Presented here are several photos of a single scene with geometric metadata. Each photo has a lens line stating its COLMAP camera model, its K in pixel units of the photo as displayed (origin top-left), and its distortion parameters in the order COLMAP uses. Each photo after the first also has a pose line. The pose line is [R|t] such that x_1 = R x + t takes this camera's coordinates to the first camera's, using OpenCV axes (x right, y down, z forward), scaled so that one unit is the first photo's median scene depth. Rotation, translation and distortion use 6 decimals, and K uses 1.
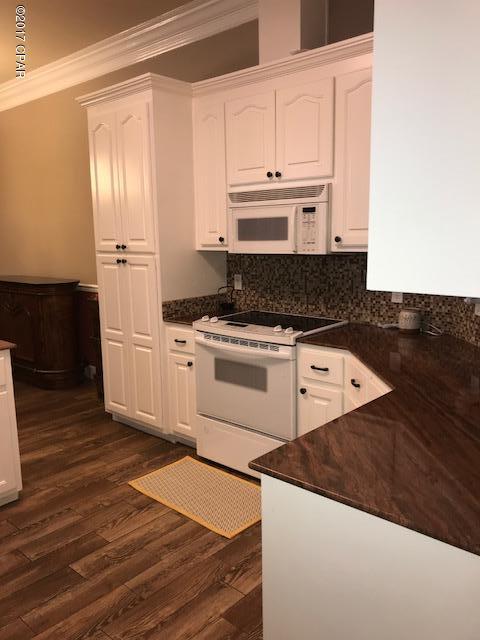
lens RADIAL K [[525.5, 0, 239.9], [0, 525.5, 321.0], [0, 0, 1]] dist [0.006209, -0.011198]
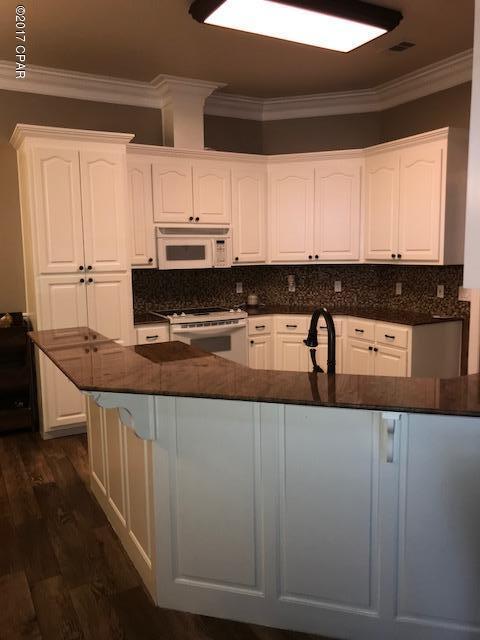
lens RADIAL K [[525.5, 0, 240.7], [0, 525.5, 318.6], [0, 0, 1]] dist [0.006209, -0.011198]
pose [[0.317225, -0.109841, 0.941968, -1.393587], [0.164183, 0.984632, 0.059524, -0.052600], [-0.934030, 0.135773, 0.330384, 0.379533]]
